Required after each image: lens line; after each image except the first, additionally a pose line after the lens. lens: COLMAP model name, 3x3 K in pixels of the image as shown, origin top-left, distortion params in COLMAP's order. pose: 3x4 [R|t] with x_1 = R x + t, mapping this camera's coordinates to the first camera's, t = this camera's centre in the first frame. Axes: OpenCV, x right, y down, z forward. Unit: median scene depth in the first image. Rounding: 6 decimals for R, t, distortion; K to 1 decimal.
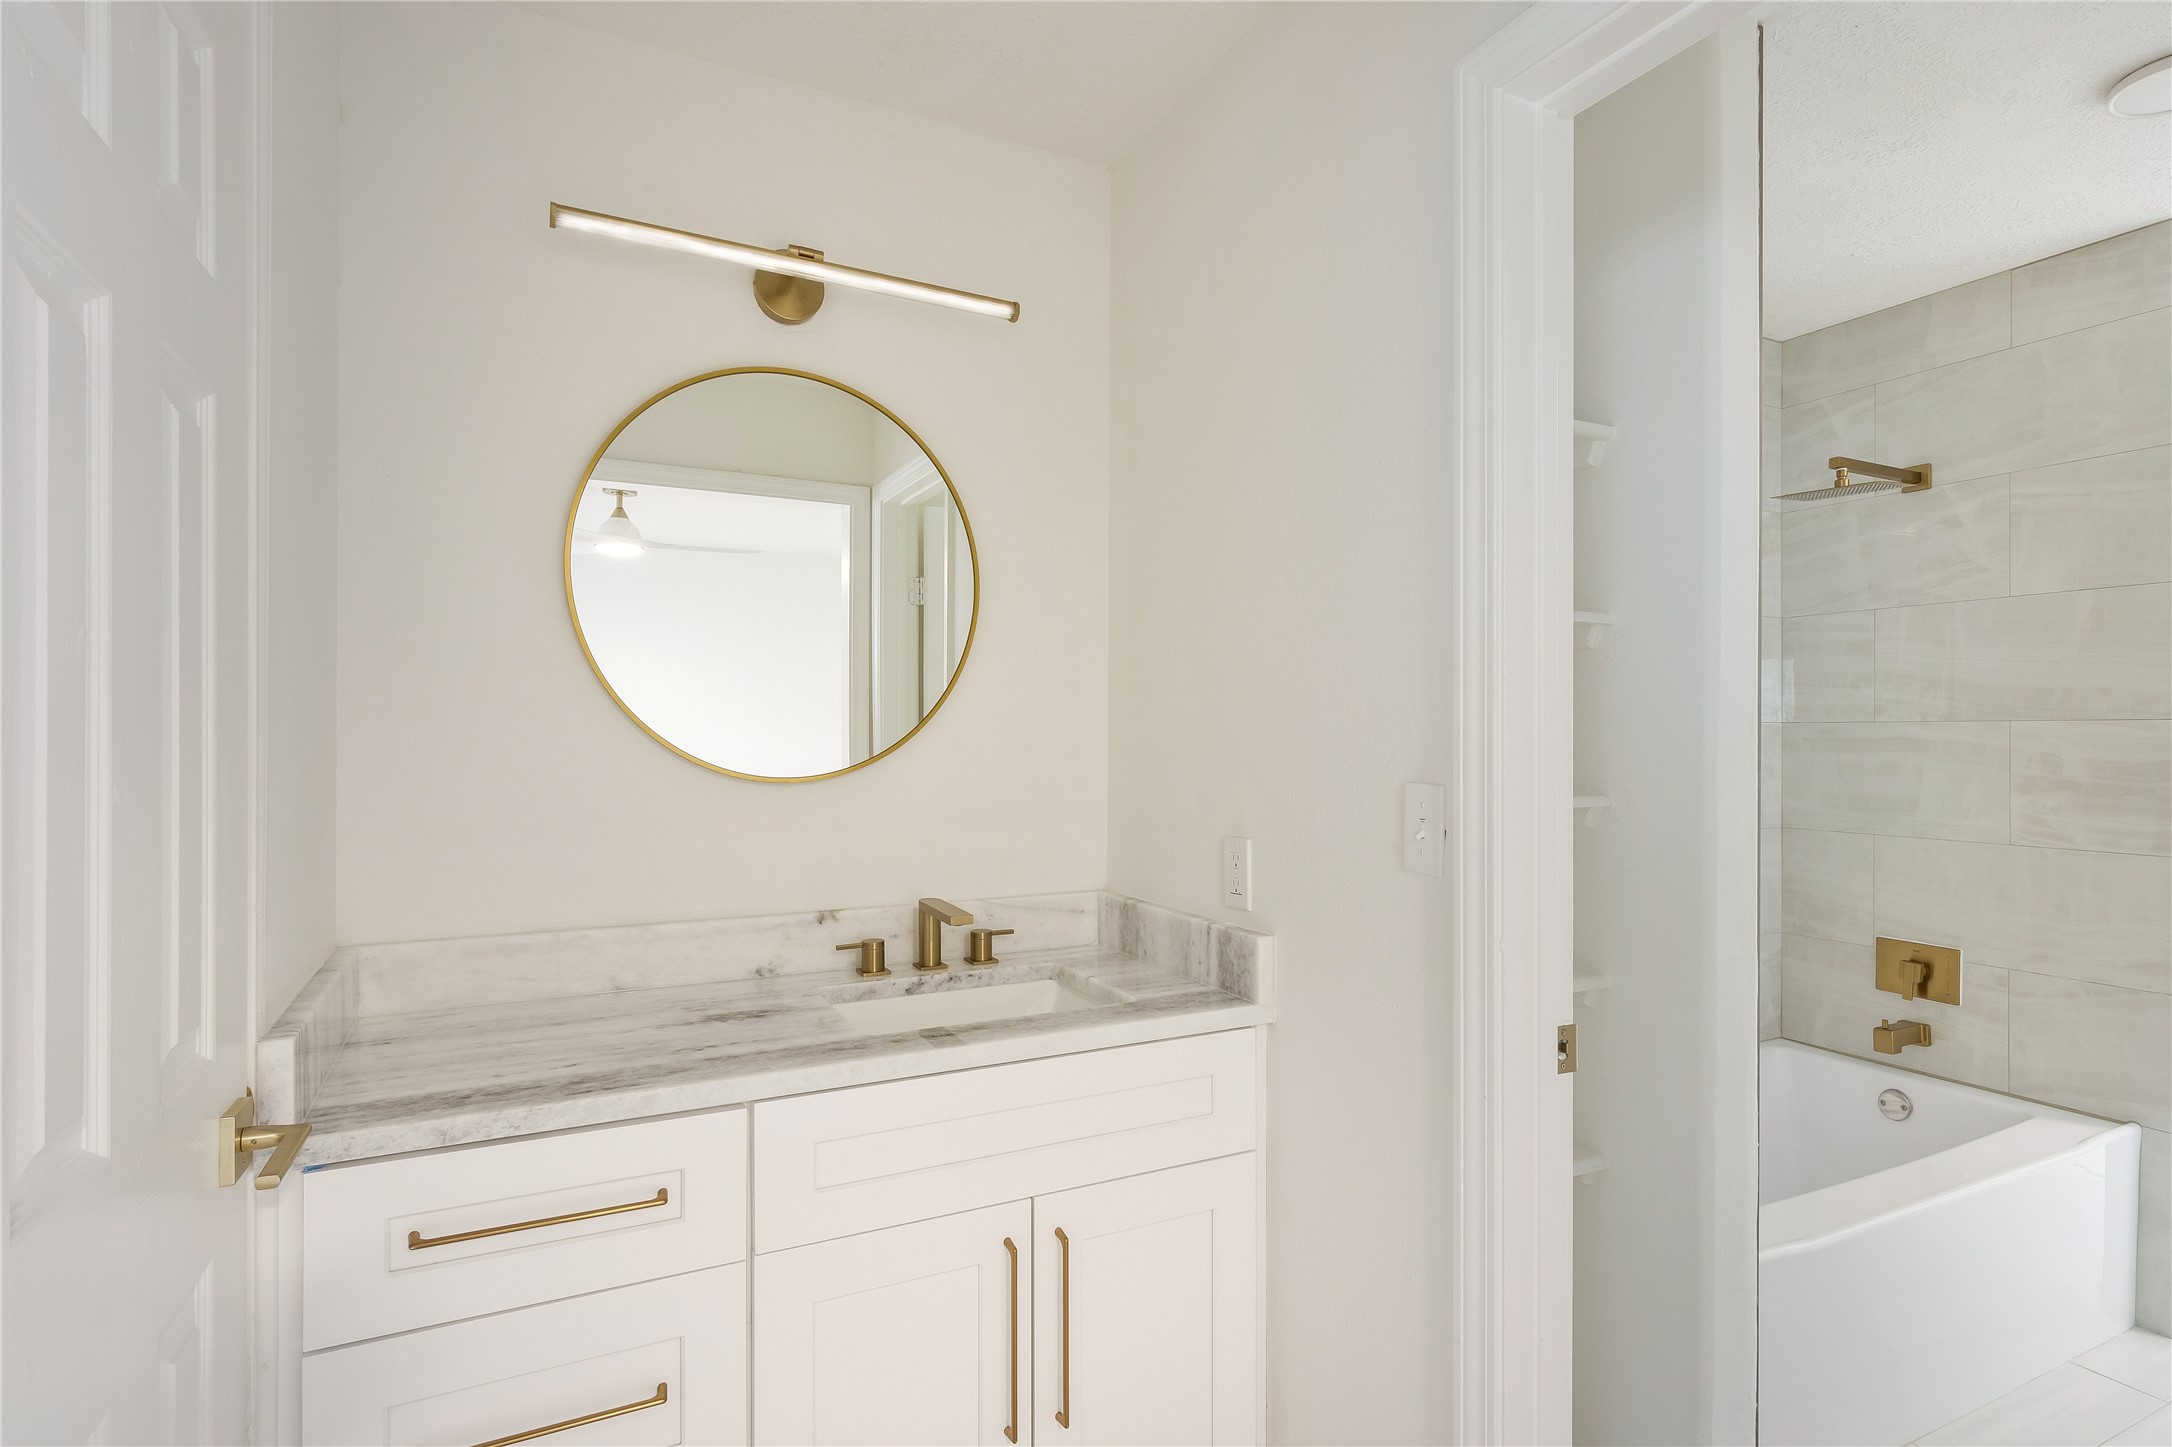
lens RADIAL K [[1058.9, 0, 1091.5], [0, 1058.9, 735.1], [0, 0, 1]] dist [-0.001548, 0.001113]
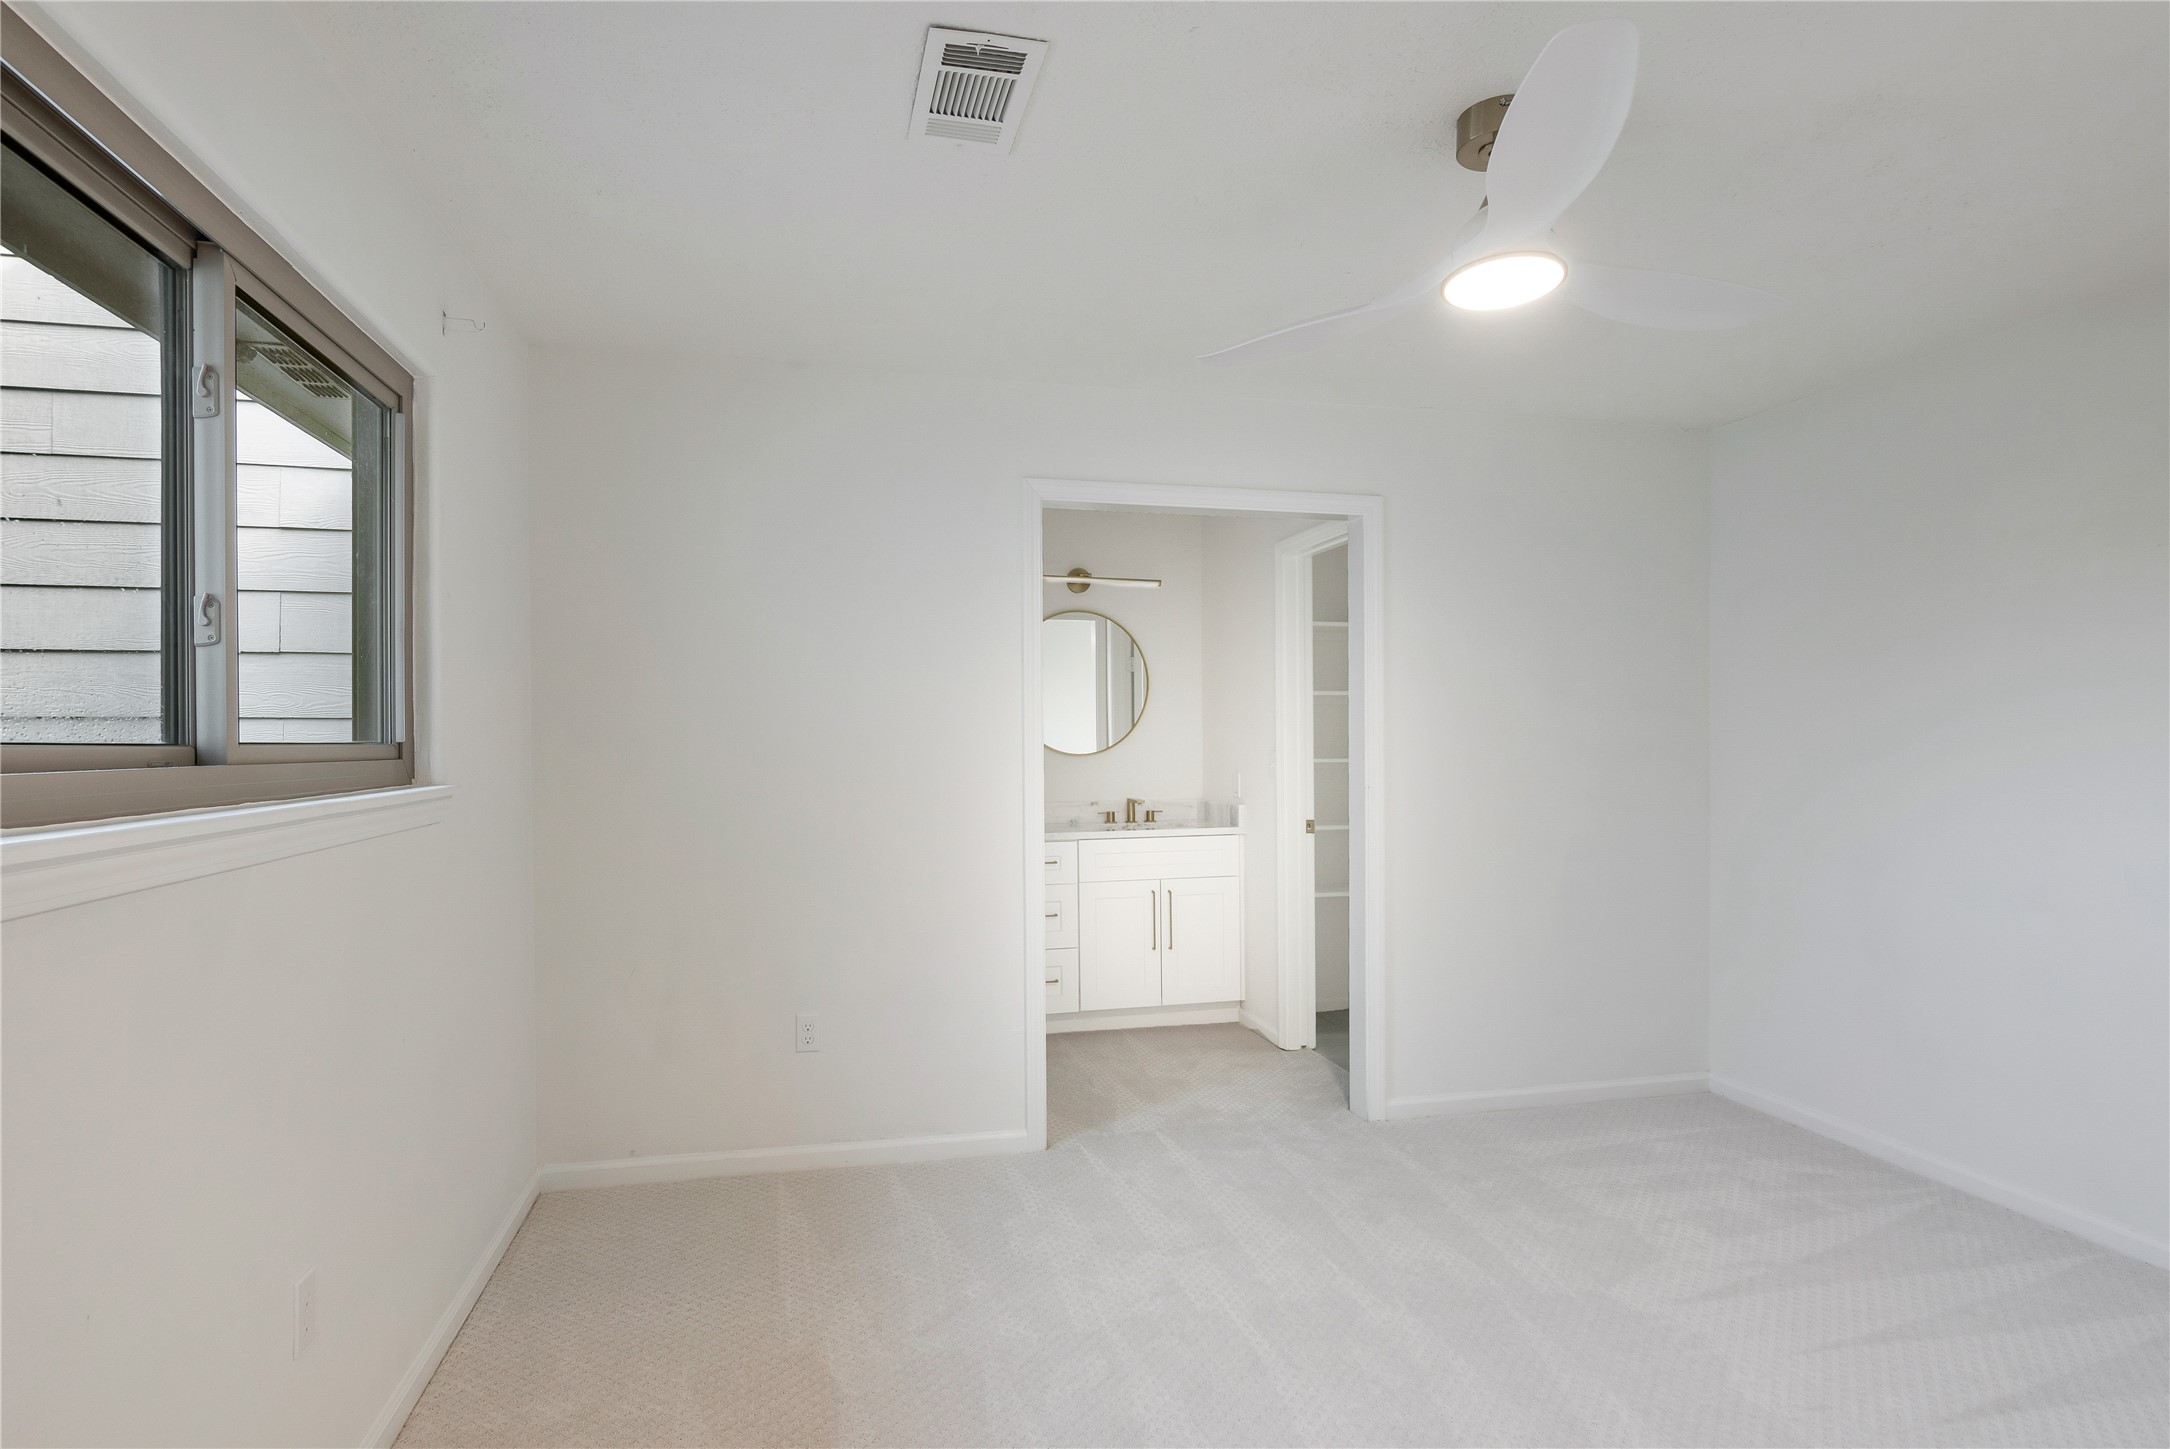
lens RADIAL K [[1057.9, 0, 1082.6], [0, 1057.9, 729.7], [0, 0, 1]] dist [-0.001548, 0.001113]
pose [[0.975804, -0.014992, -0.218133, 0.334151], [0.014574, 0.999888, -0.003528, -0.012900], [0.218161, 0.000263, 0.975913, -1.745759]]
